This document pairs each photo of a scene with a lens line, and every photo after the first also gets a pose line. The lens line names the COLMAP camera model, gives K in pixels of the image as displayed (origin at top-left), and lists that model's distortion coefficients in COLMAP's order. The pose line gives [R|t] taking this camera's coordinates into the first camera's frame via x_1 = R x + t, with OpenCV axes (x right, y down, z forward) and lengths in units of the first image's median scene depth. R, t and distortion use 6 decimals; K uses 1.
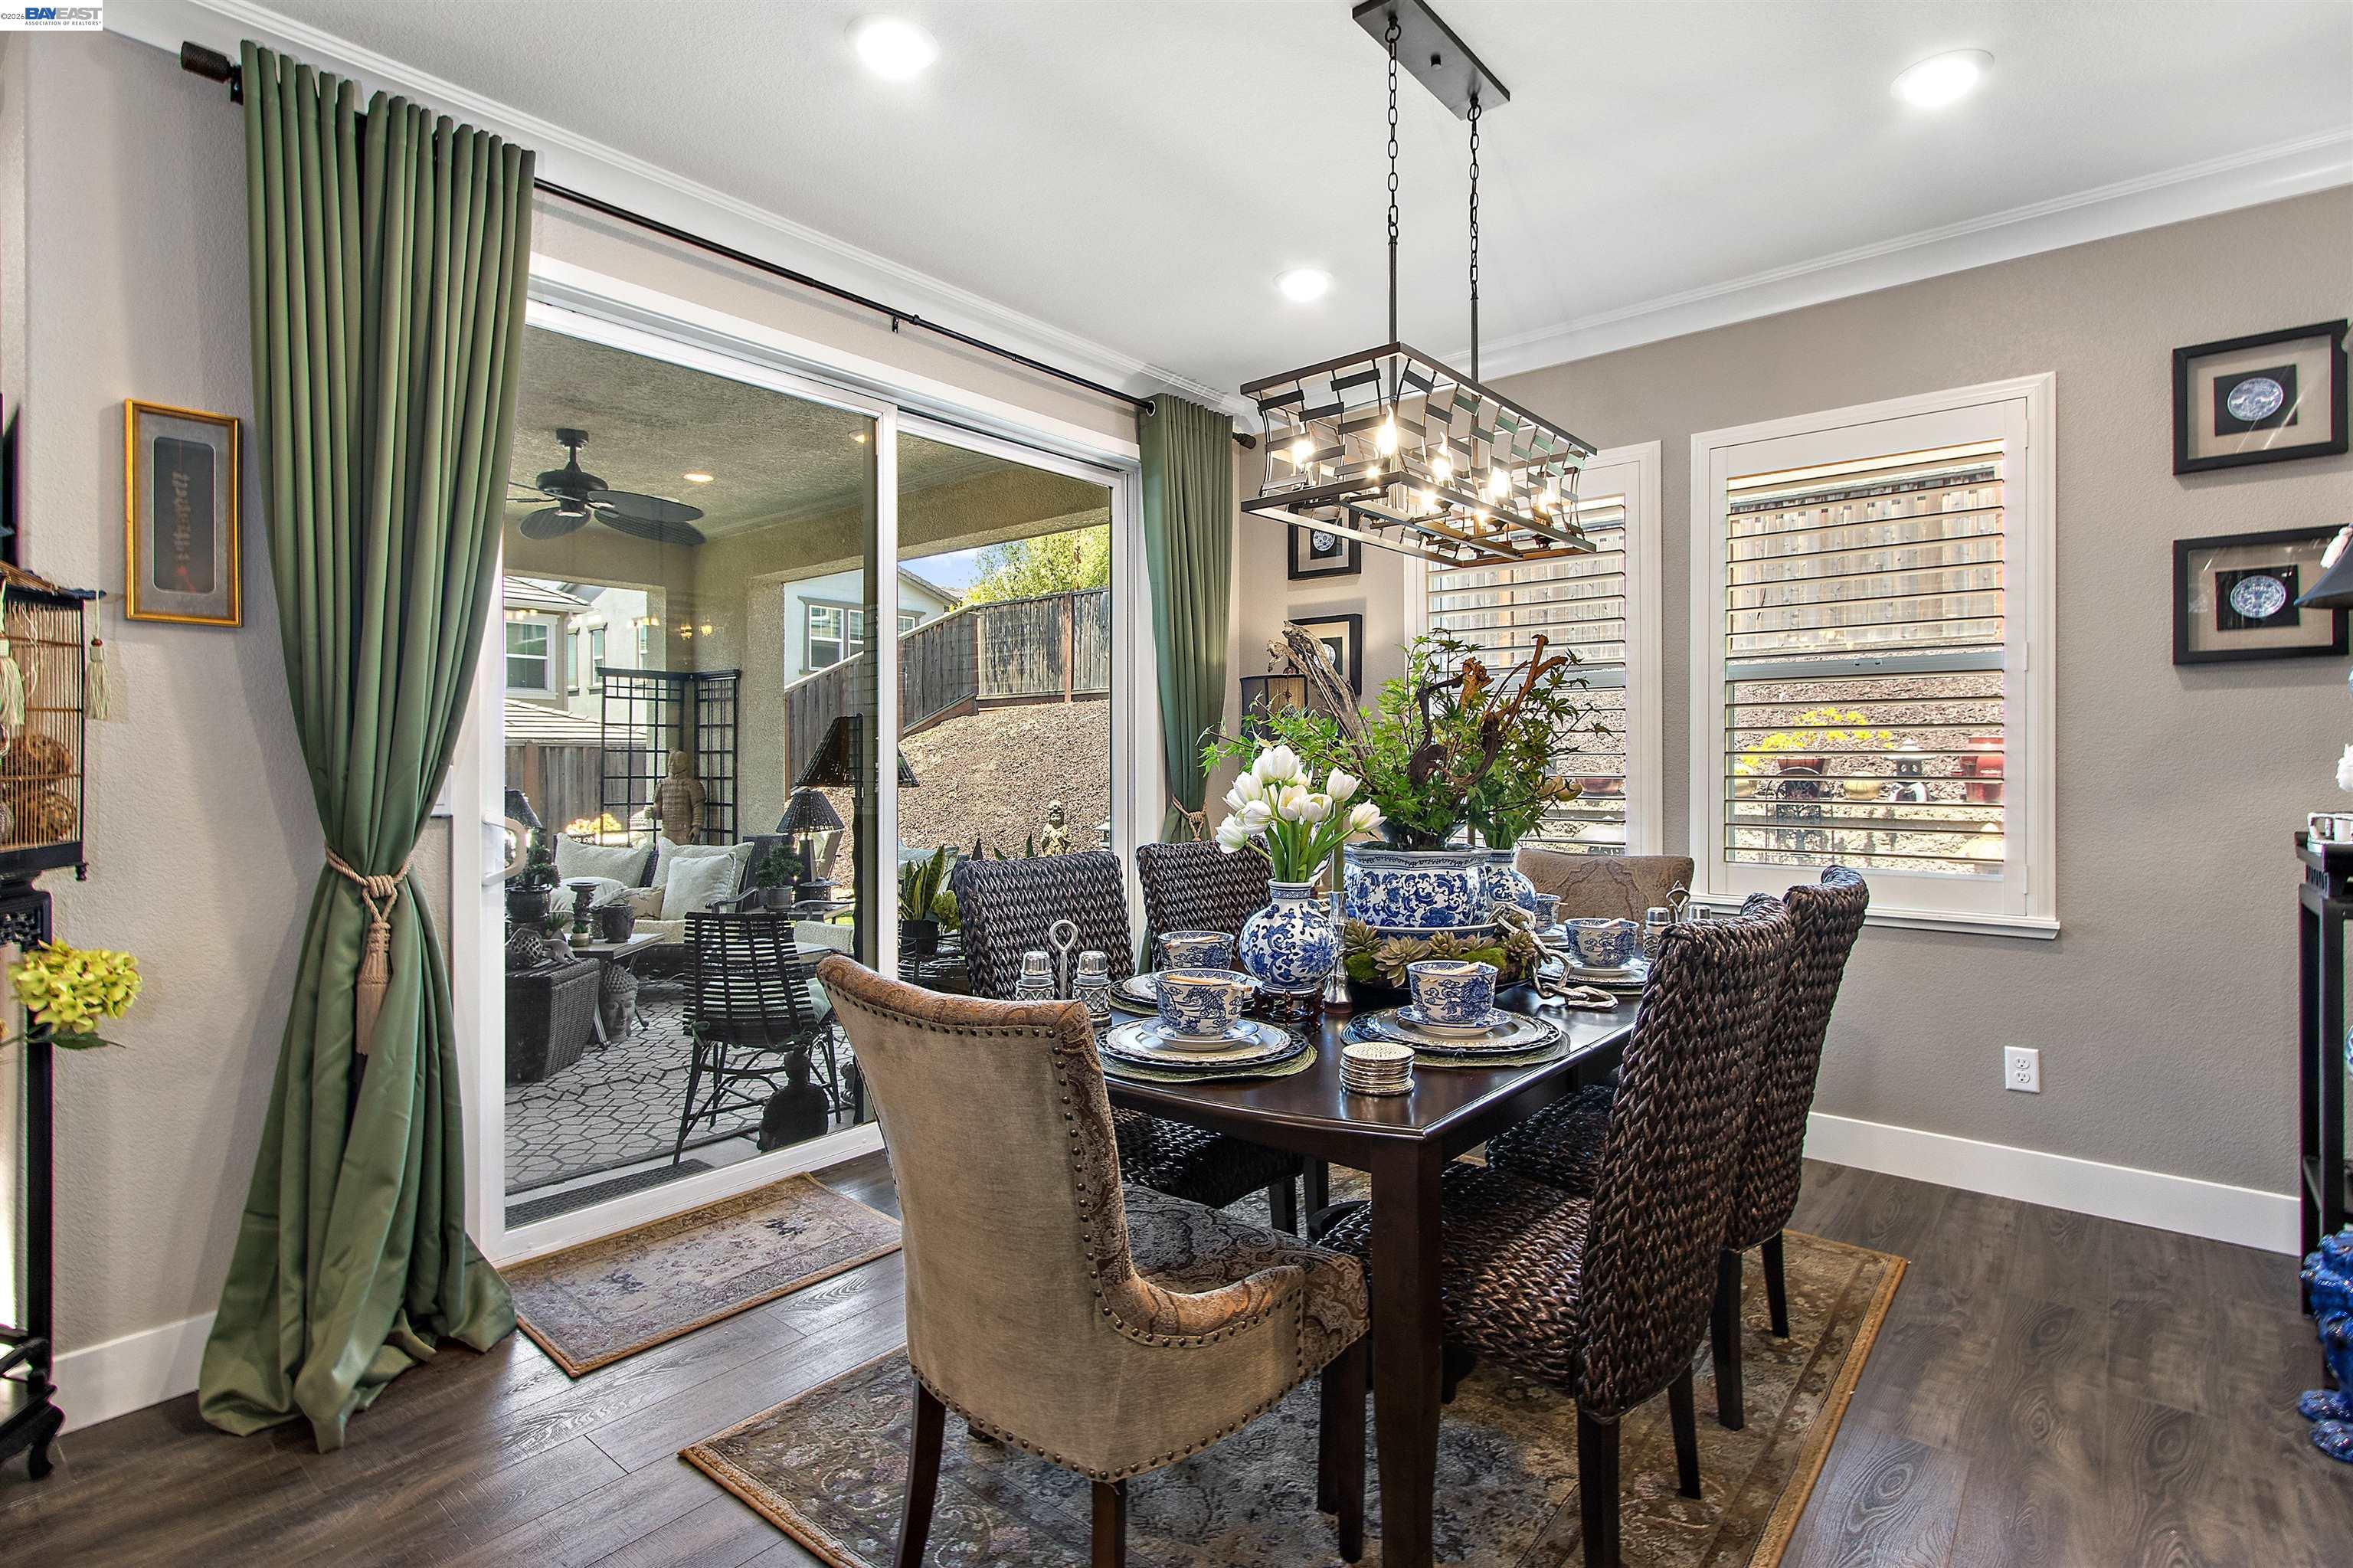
lens RADIAL K [[1105.8, 0, 1267.4], [0, 1105.8, 770.0], [0, 0, 1]] dist [0.002097, -0.000121]
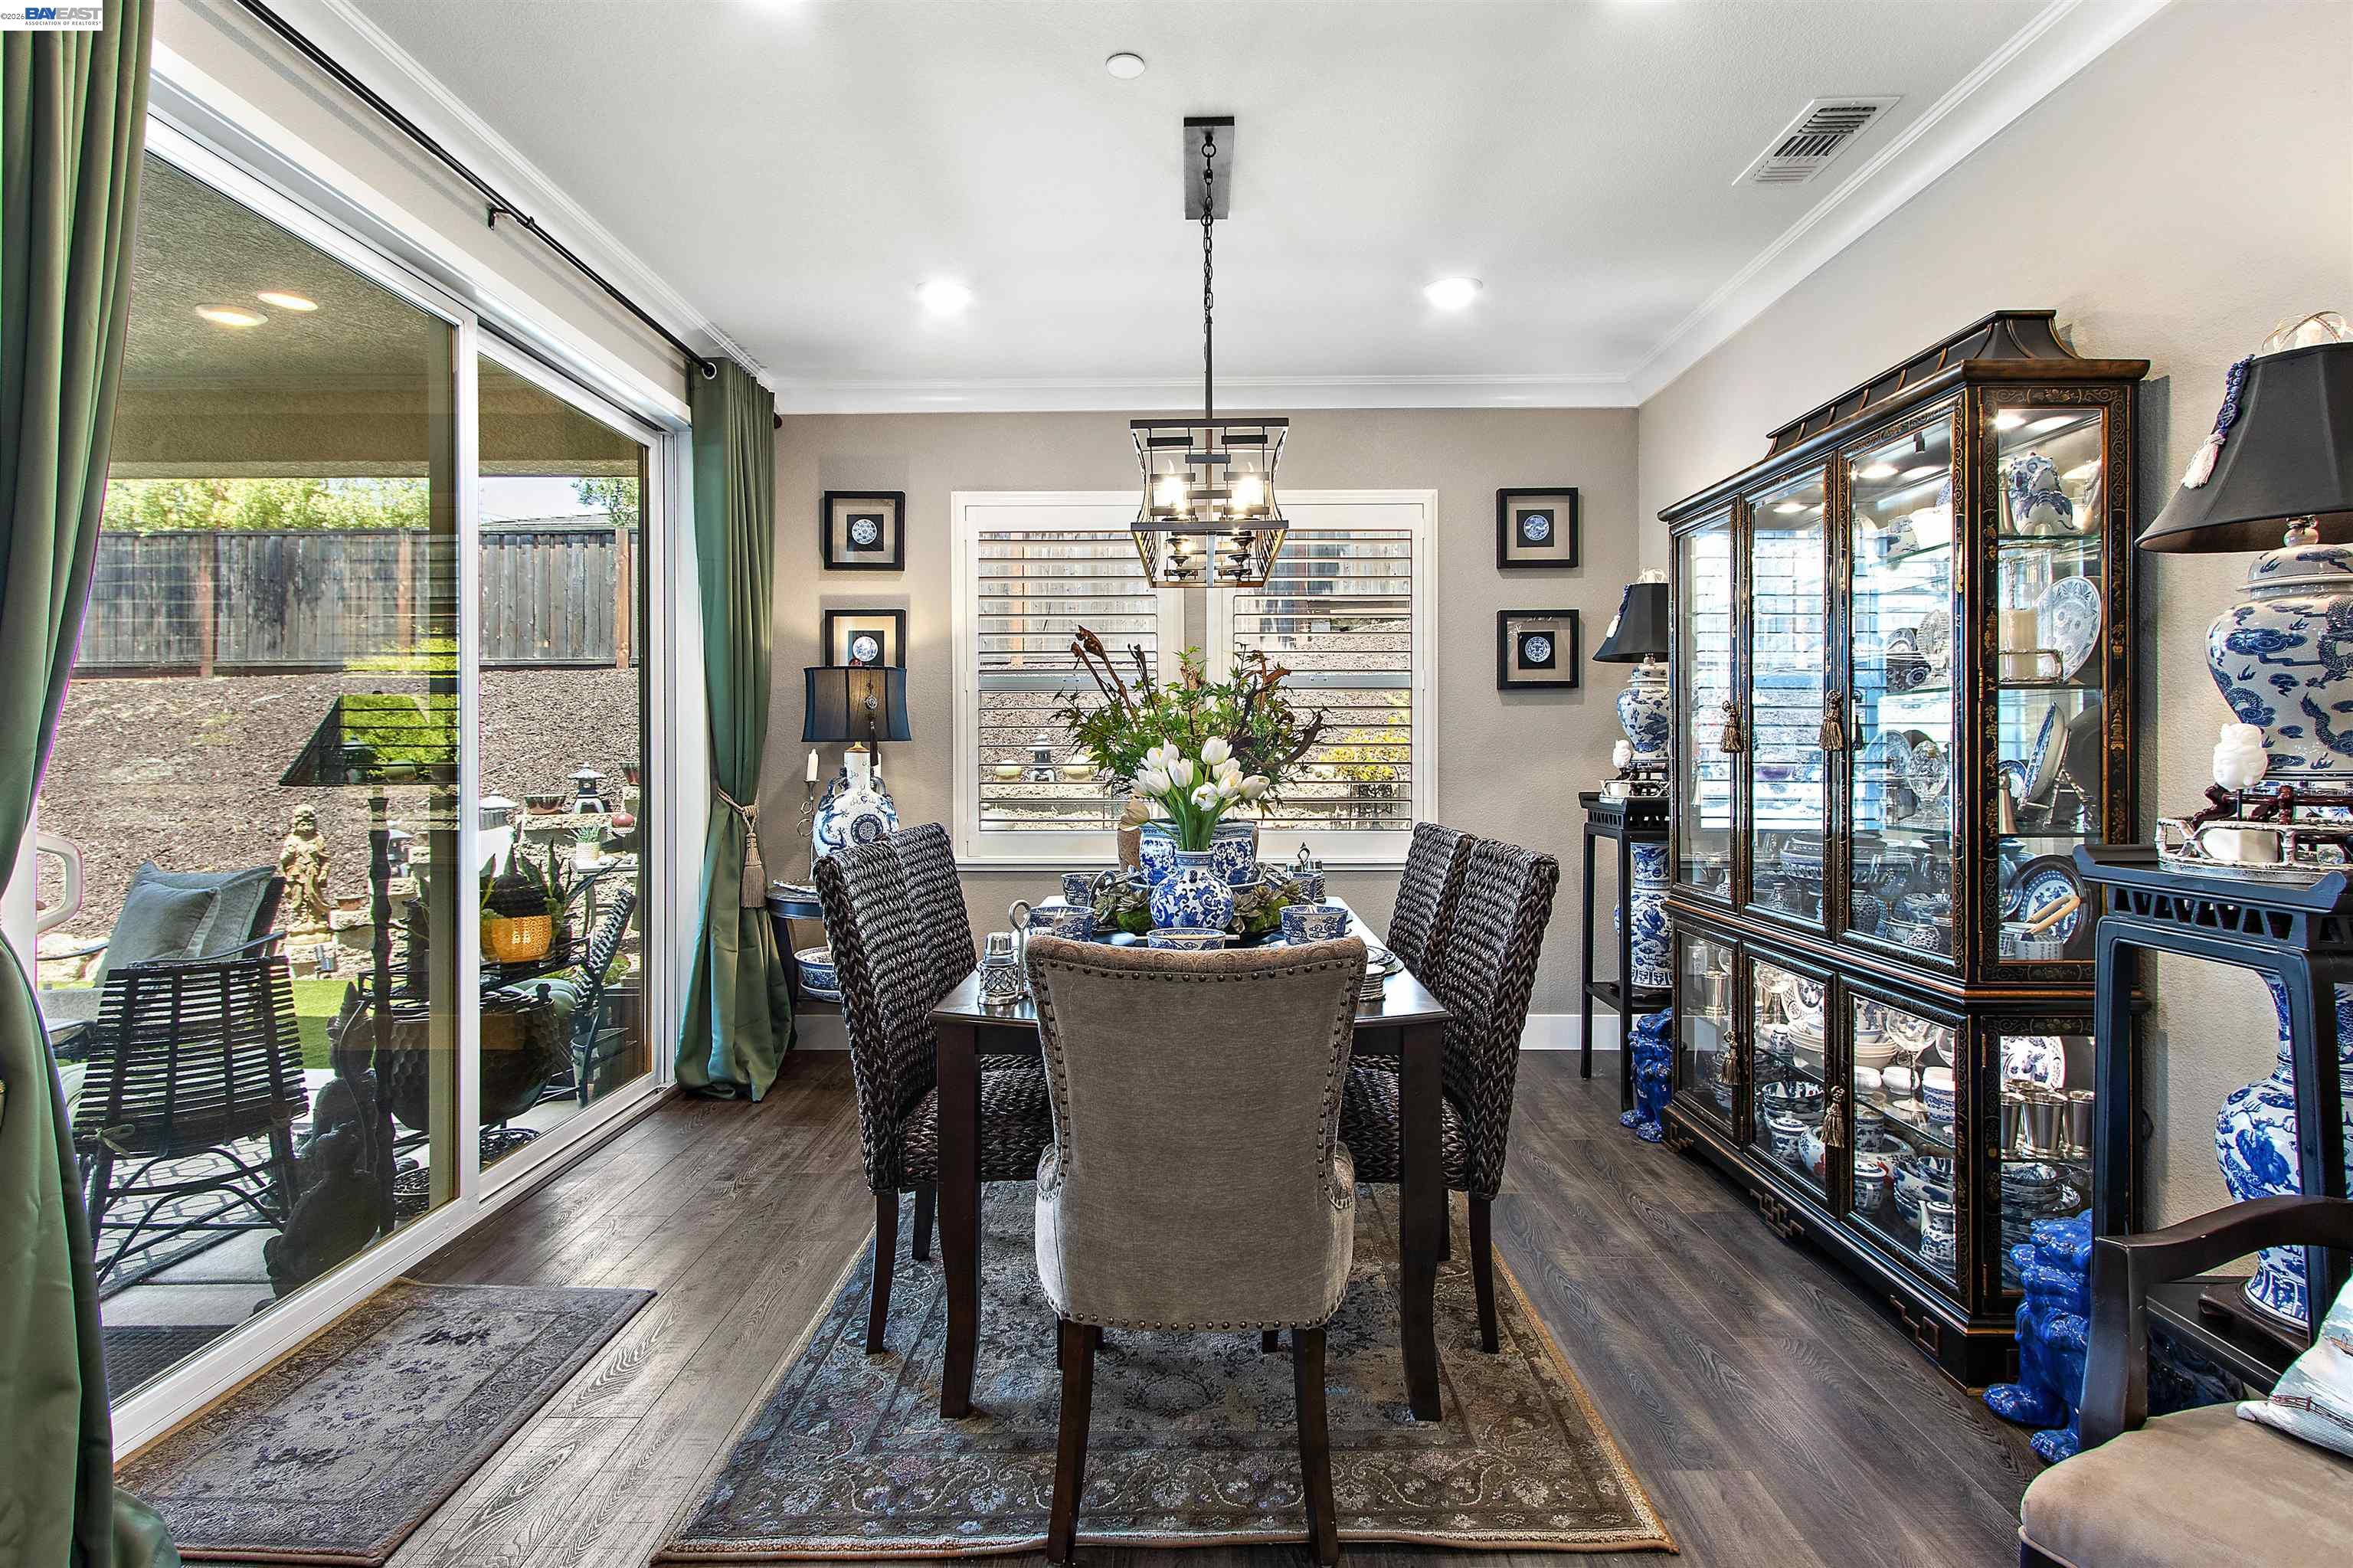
lens RADIAL K [[1086.6, 0, 1178.9], [0, 1086.6, 763.3], [0, 0, 1]] dist [0.000146, -0.000897]
pose [[0.791095, -0.007211, 0.611650, -0.472120], [0.007261, 0.999971, 0.002397, 0.002563], [-0.611650, 0.002545, 0.791125, 0.058227]]
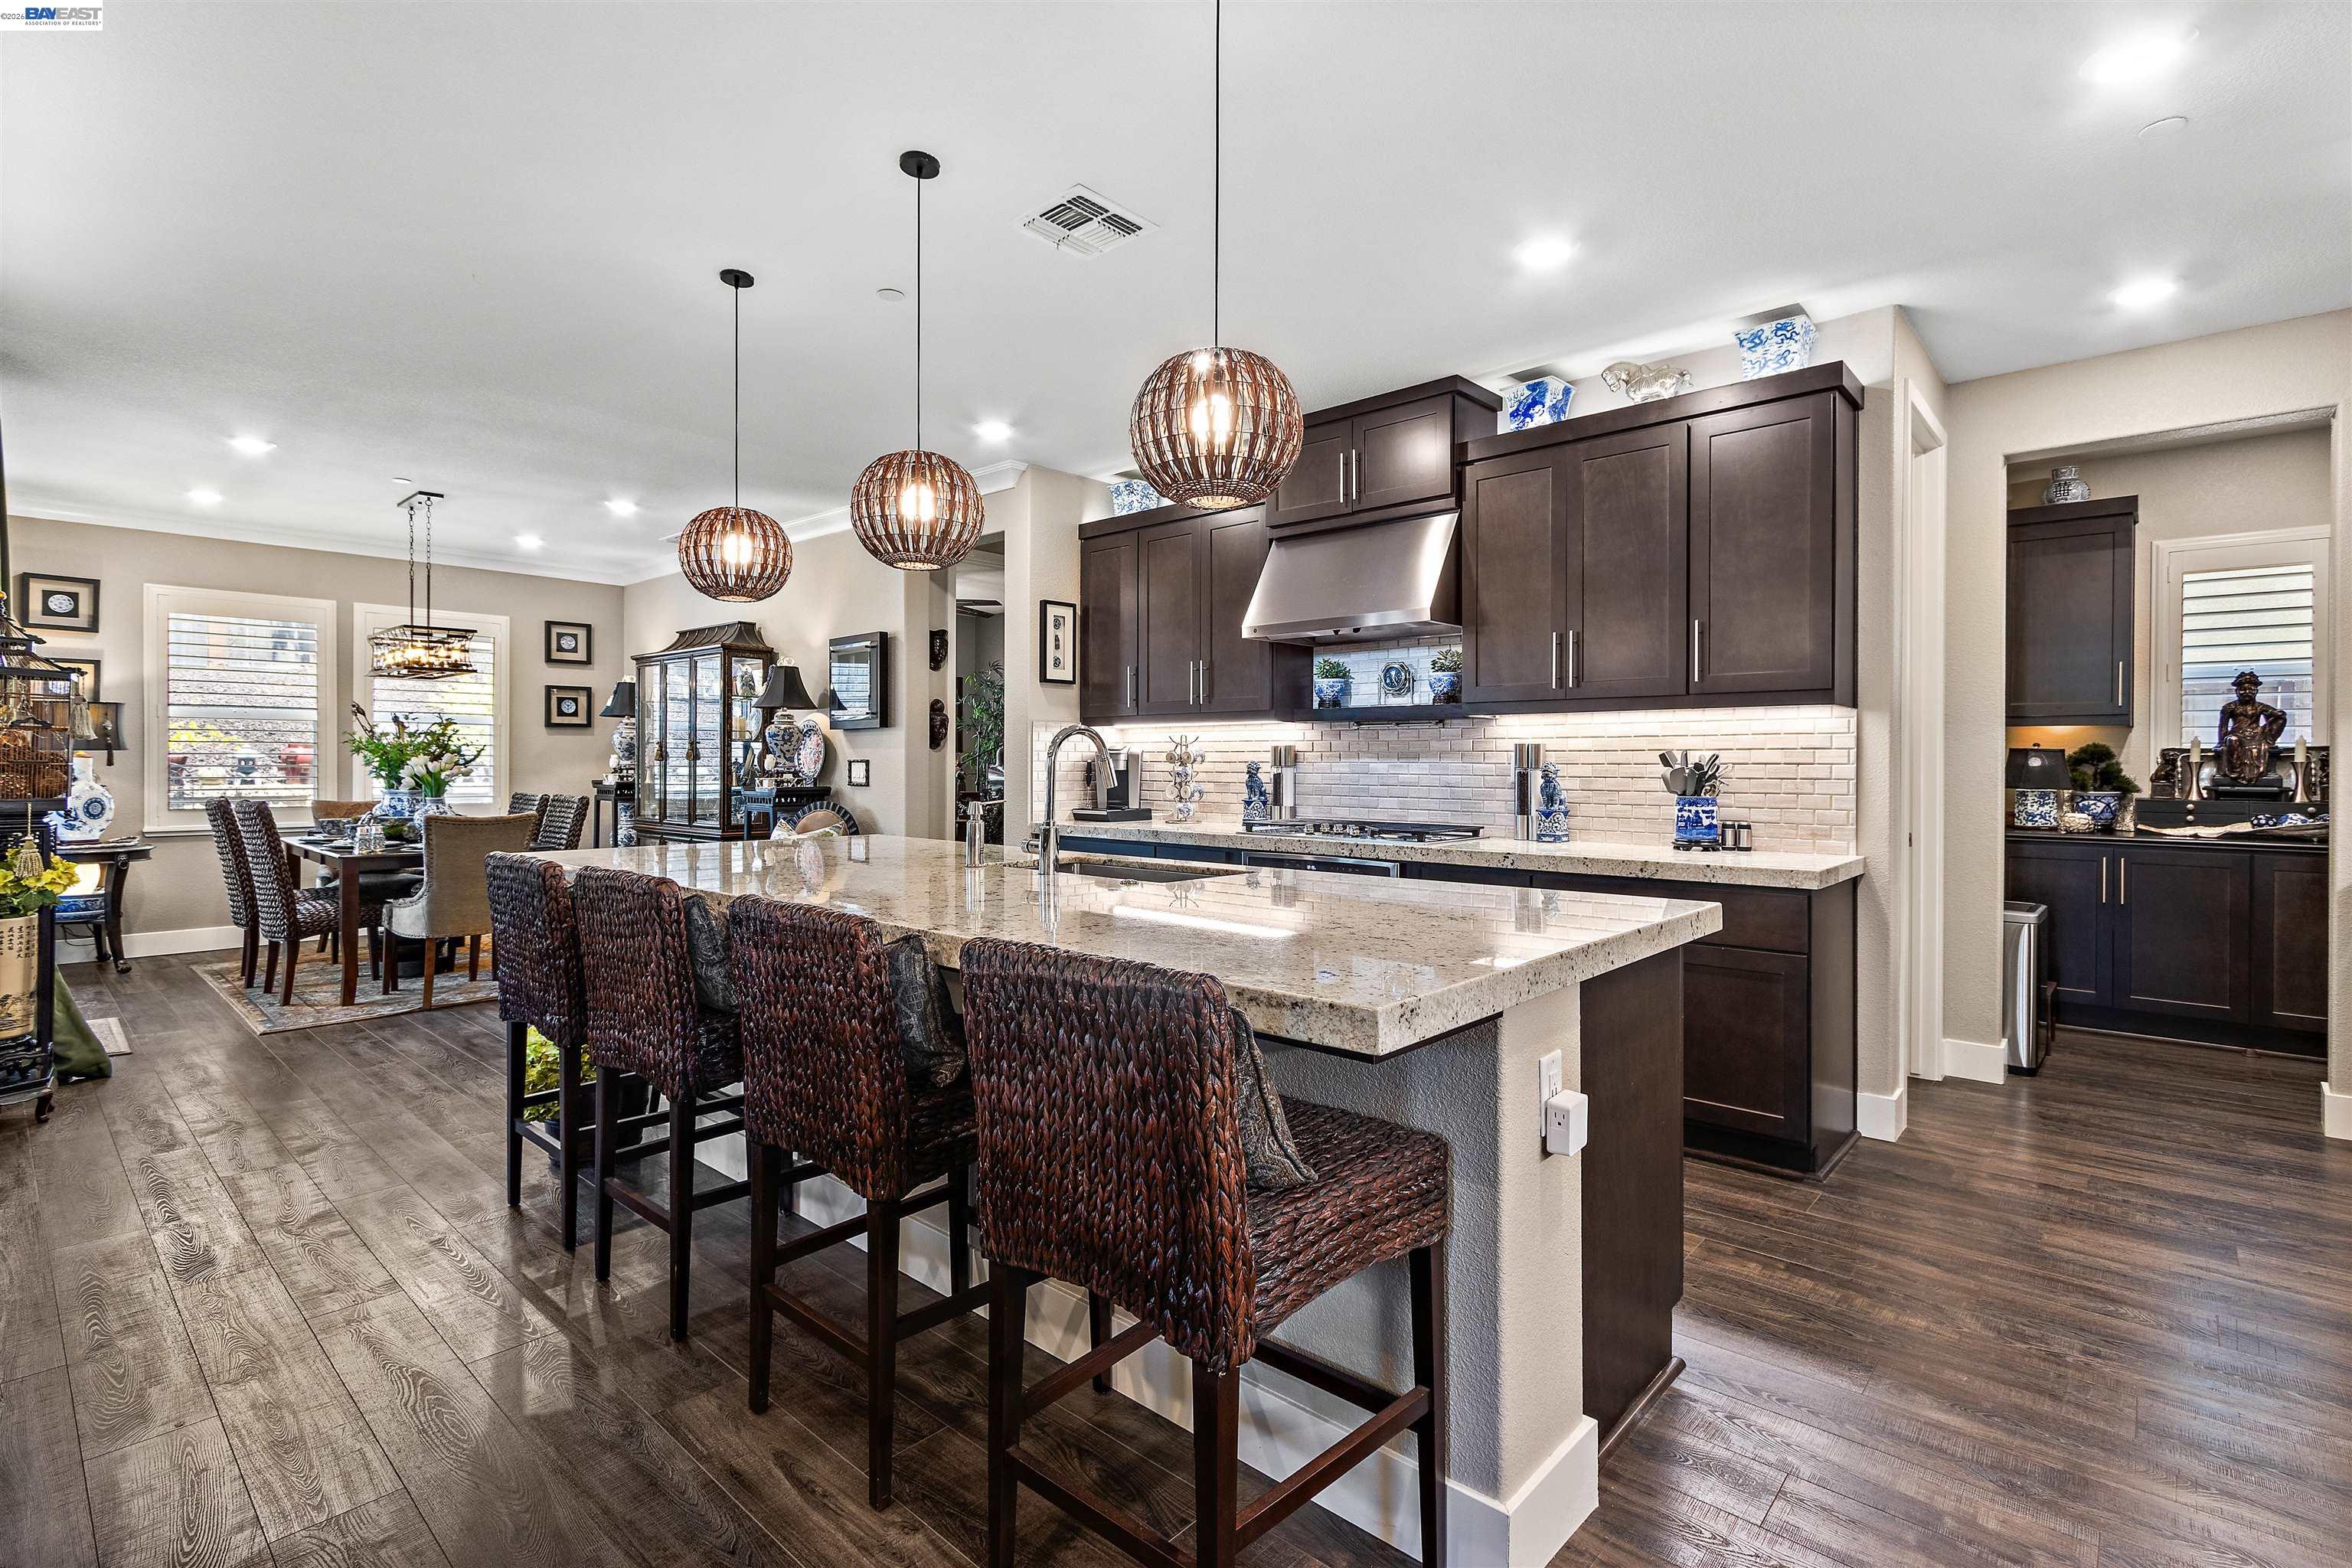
lens RADIAL K [[1104.0, 0, 1174.3], [0, 1104.0, 771.6], [0, 0, 1]] dist [0.001431, 0.000055]
pose [[0.066622, -0.003579, 0.997772, -1.946973], [0.004681, 0.999984, 0.003275, 0.020882], [-0.997767, 0.004452, 0.066637, -0.836026]]
